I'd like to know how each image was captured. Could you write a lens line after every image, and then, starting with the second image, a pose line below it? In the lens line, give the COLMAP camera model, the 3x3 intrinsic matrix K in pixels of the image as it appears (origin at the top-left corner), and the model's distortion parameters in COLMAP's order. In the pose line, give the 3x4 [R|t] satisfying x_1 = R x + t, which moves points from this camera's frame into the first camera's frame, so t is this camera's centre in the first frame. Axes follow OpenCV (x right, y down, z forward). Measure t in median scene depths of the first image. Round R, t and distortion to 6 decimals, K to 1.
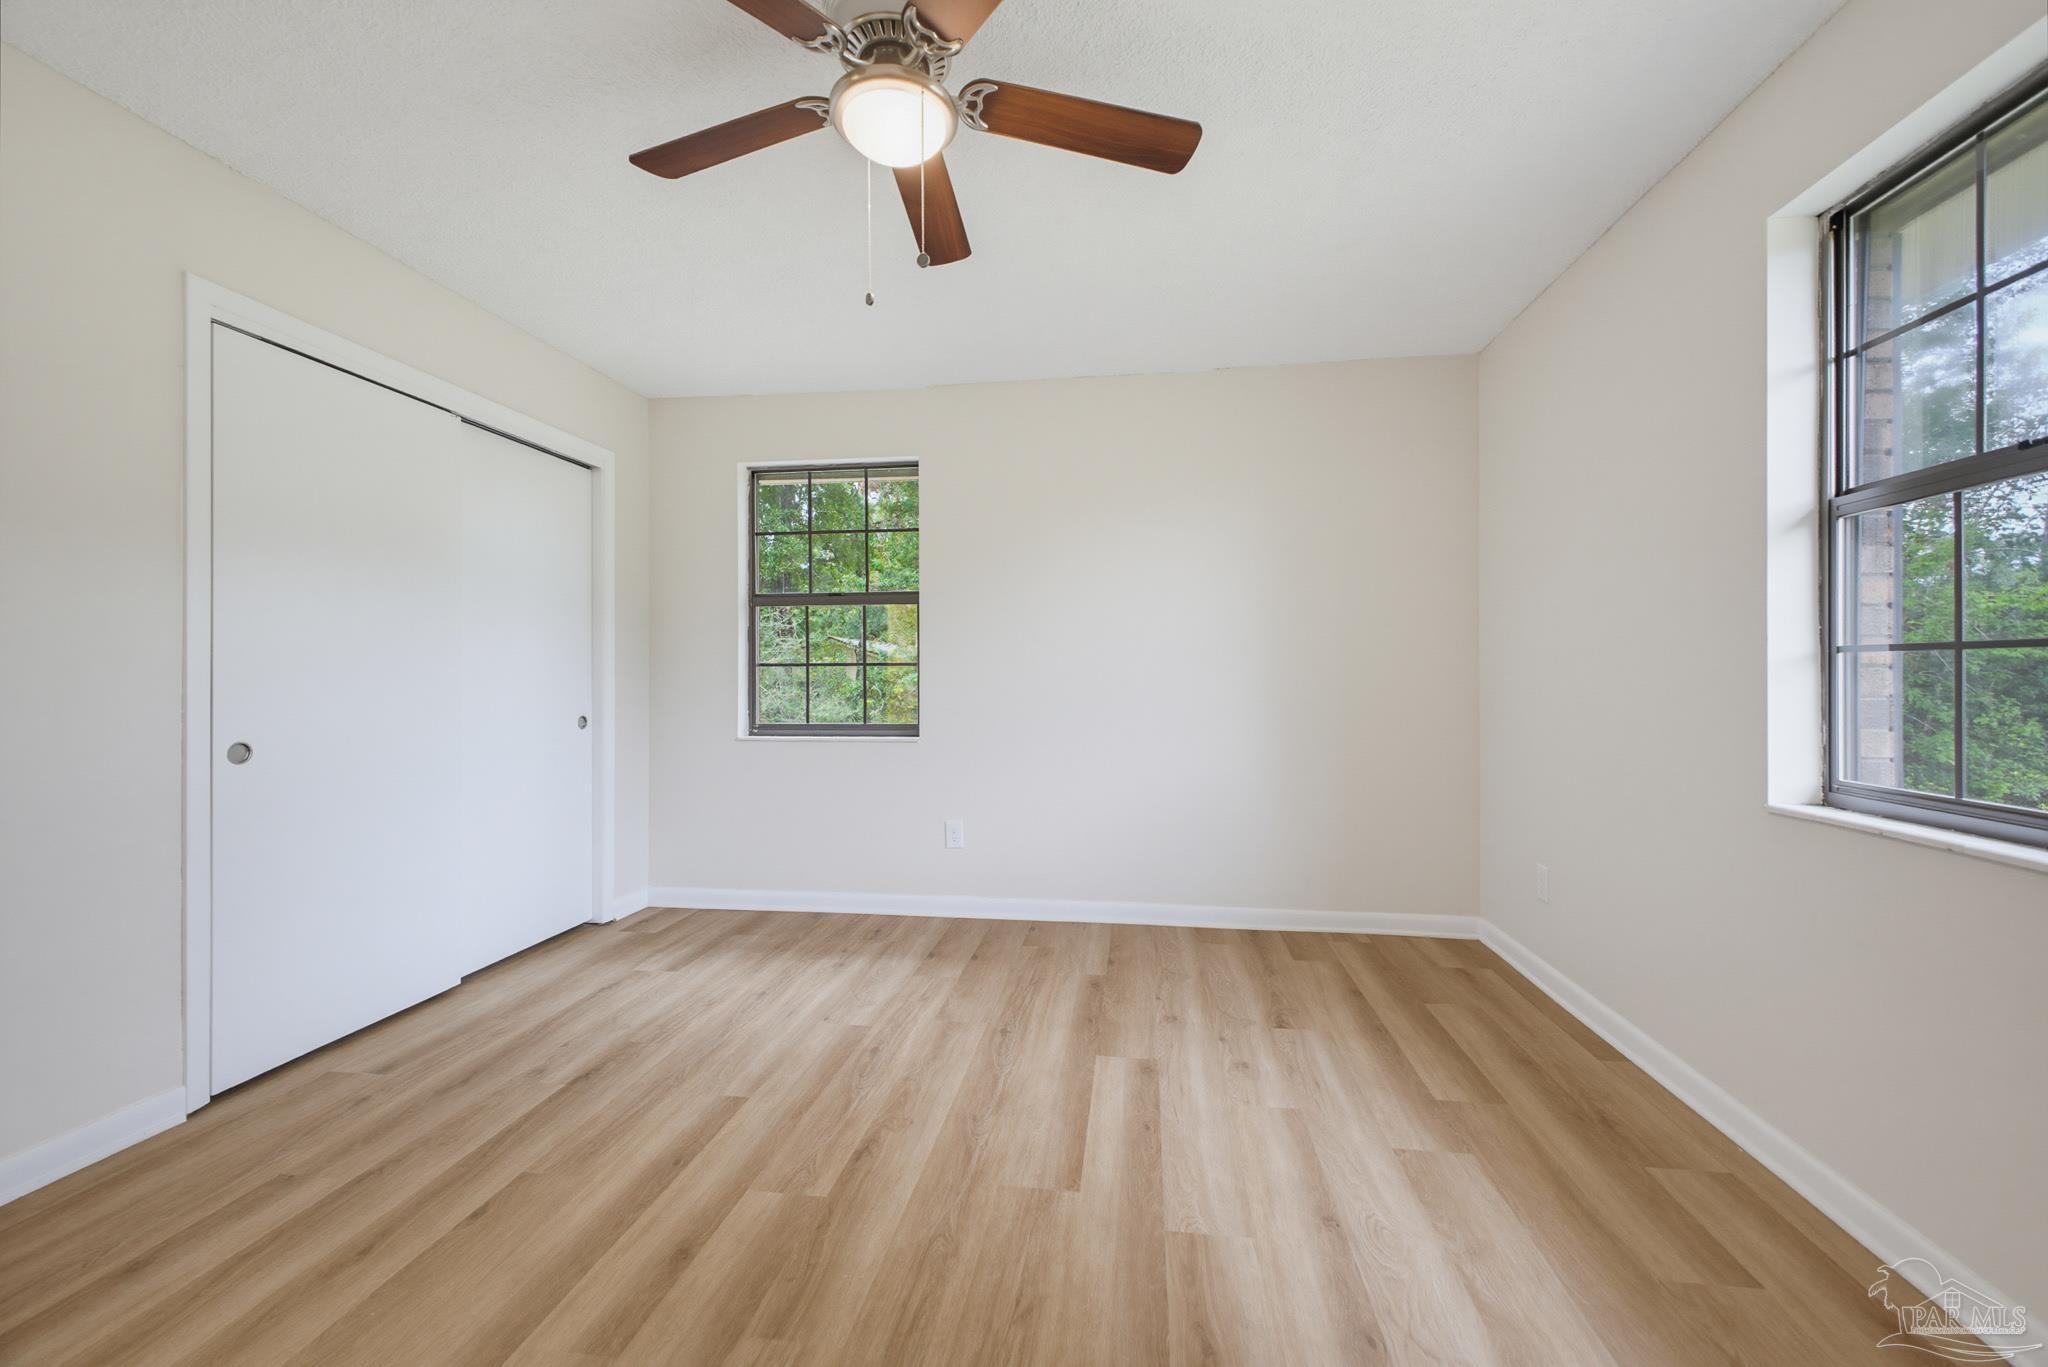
lens RADIAL K [[808.7, 0, 1023.9], [0, 808.7, 677.2], [0, 0, 1]] dist [0.020359, -0.003619]
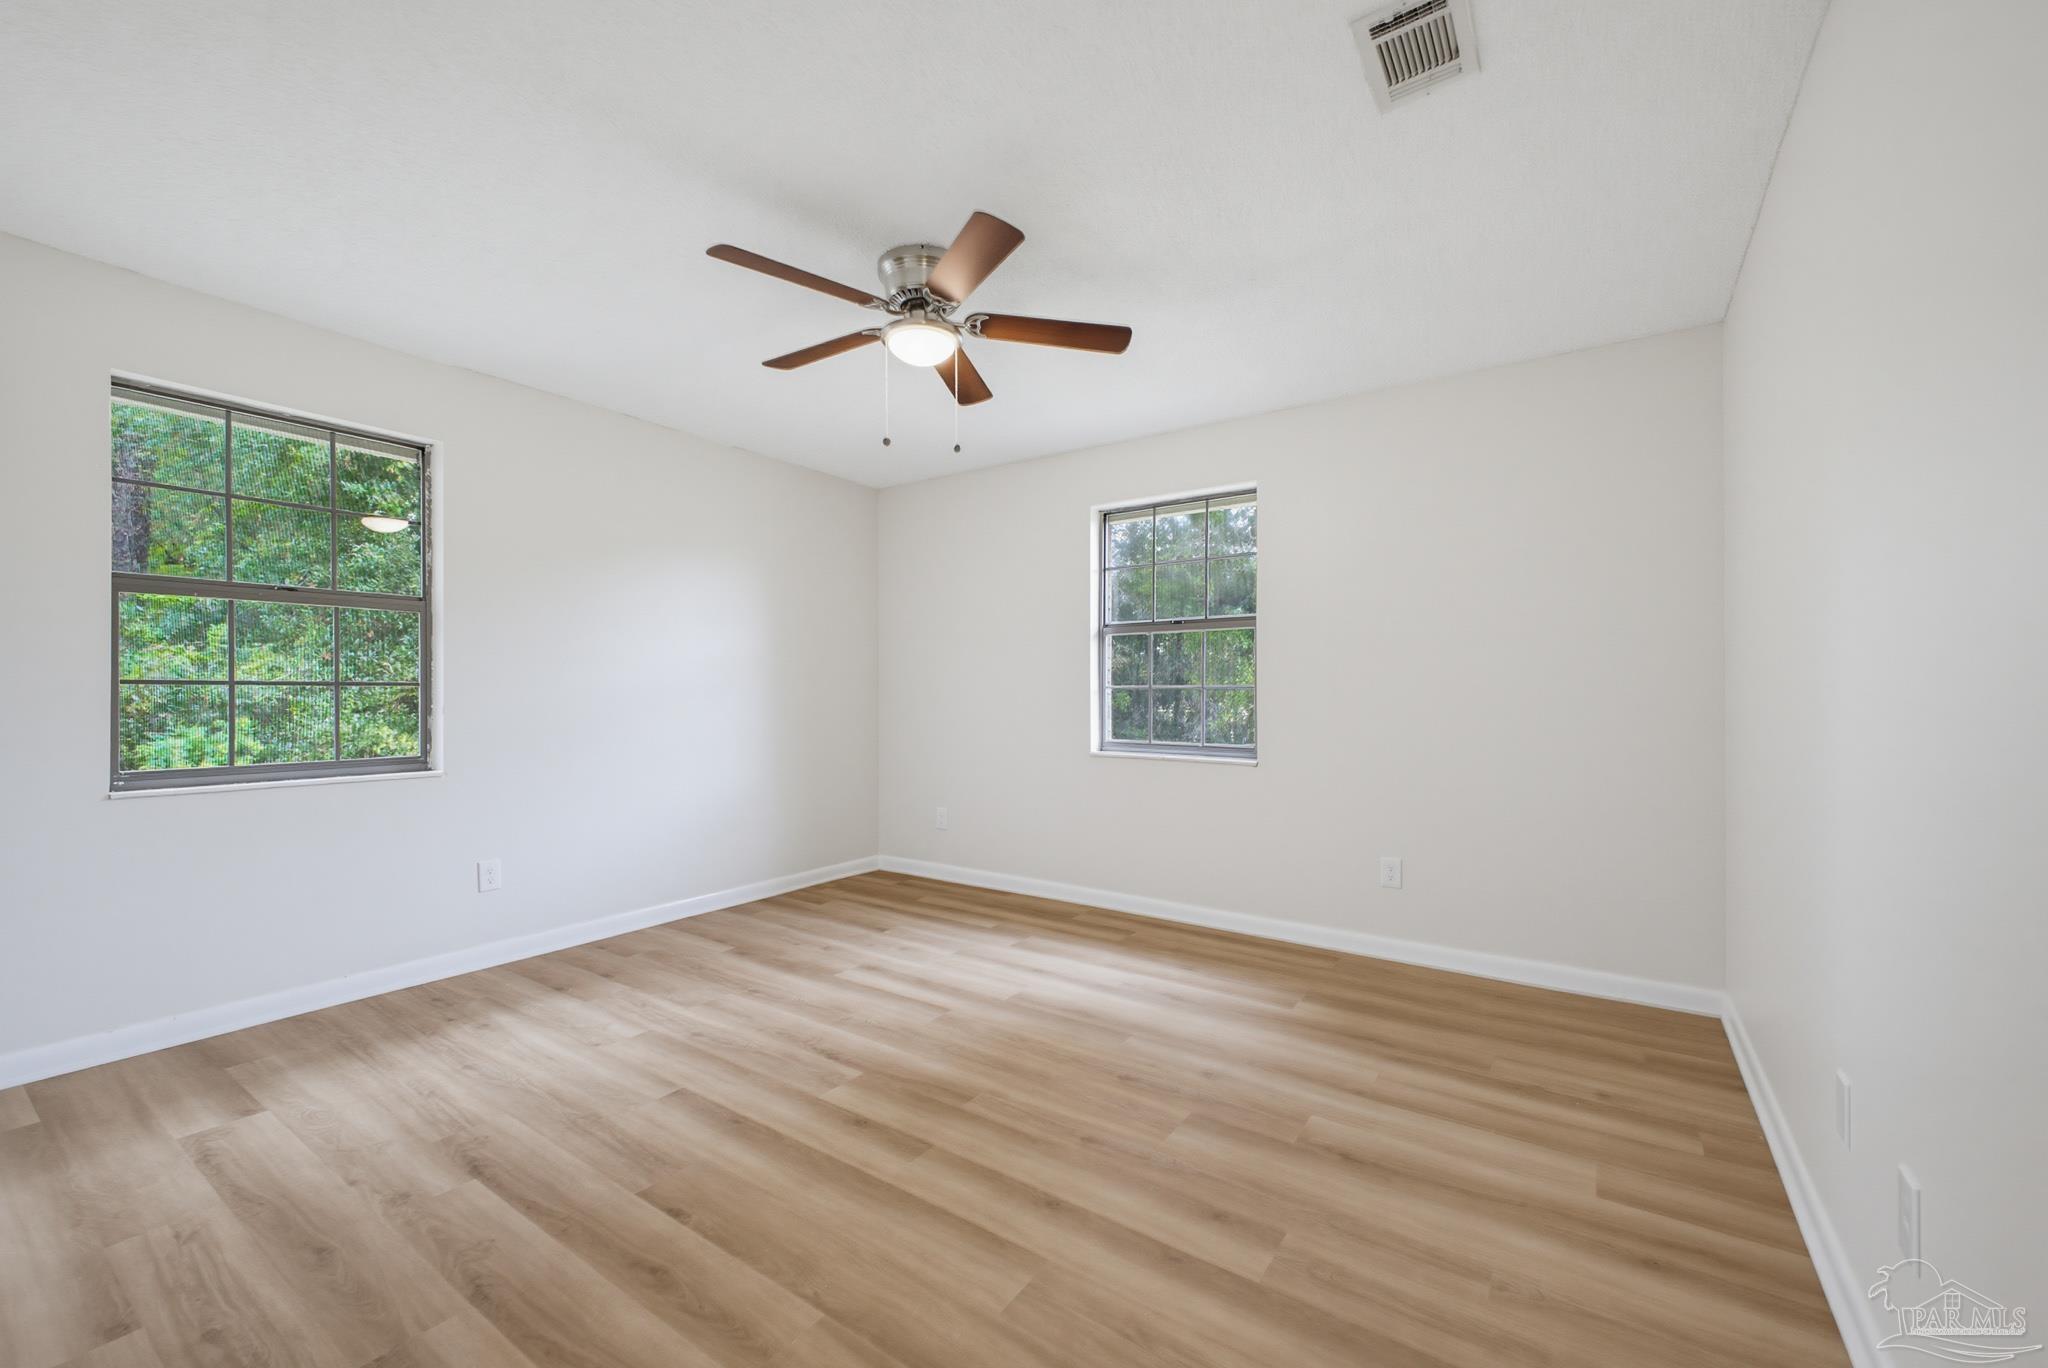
lens RADIAL K [[808.7, 0, 1034.0], [0, 808.7, 687.5], [0, 0, 1]] dist [0.020359, -0.003619]
pose [[0.440009, 0.012573, 0.897905, -0.925645], [0.000705, 0.999897, -0.014346, -0.000031], [-0.897993, 0.006946, 0.439955, 0.083513]]
